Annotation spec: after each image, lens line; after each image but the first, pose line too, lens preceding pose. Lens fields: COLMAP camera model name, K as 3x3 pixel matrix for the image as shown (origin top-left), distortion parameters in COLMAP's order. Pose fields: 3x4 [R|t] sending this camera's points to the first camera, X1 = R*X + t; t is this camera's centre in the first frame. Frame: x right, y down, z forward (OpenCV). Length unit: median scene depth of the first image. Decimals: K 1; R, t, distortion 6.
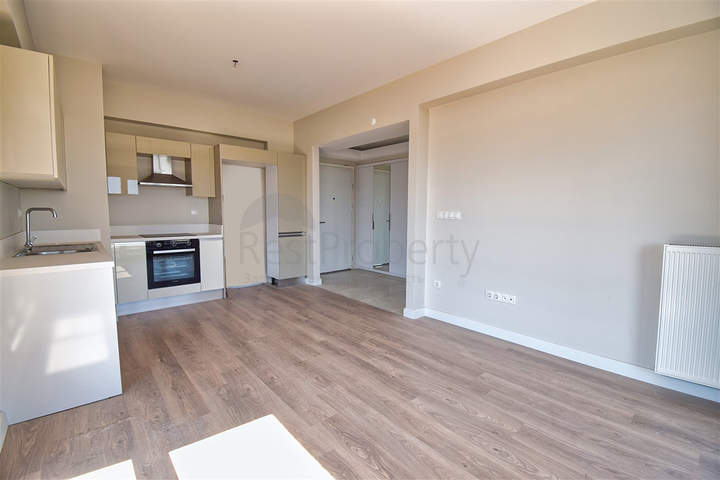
lens RADIAL K [[314.8, 0, 362.9], [0, 314.8, 237.5], [0, 0, 1]] dist [0.002315, -0.018375]
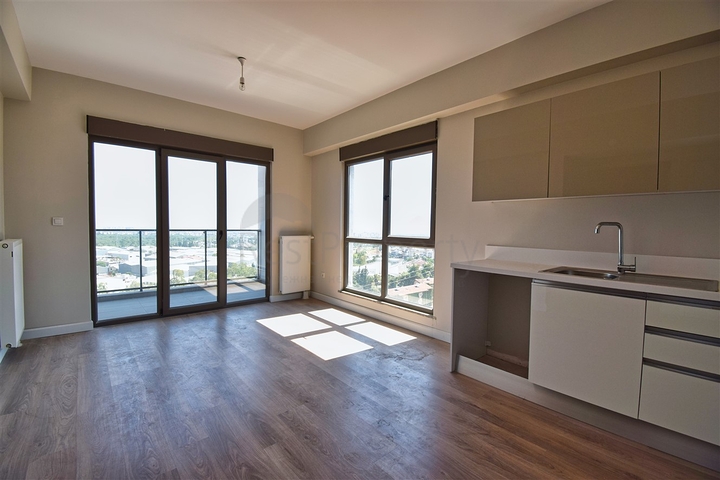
lens RADIAL K [[314.8, 0, 362.9], [0, 314.8, 237.5], [0, 0, 1]] dist [0.002315, -0.018375]
pose [[-0.999724, -0.022075, 0.007993, -0.340891], [-0.020959, 0.992576, 0.119810, -0.135285], [-0.010579, 0.119609, -0.992765, 1.748328]]
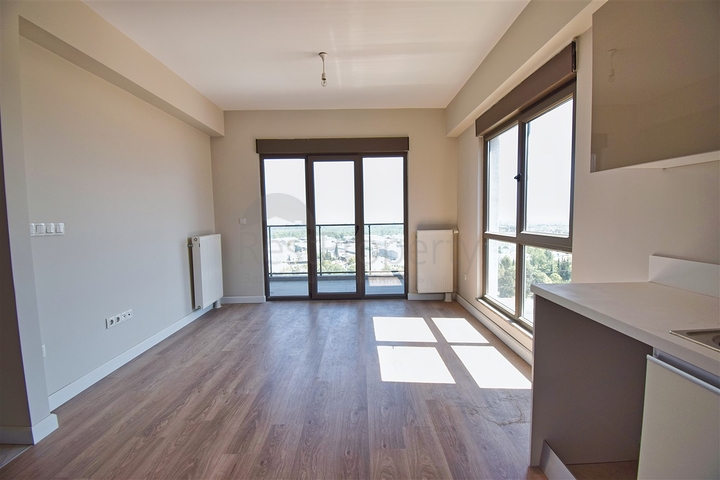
lens RADIAL K [[314.8, 0, 362.9], [0, 314.8, 237.5], [0, 0, 1]] dist [0.002315, -0.018375]
pose [[-0.751681, -0.039209, 0.658360, -0.754801], [0.065839, 0.988784, 0.134059, -0.123879], [-0.656233, 0.144115, -0.740668, 1.383511]]
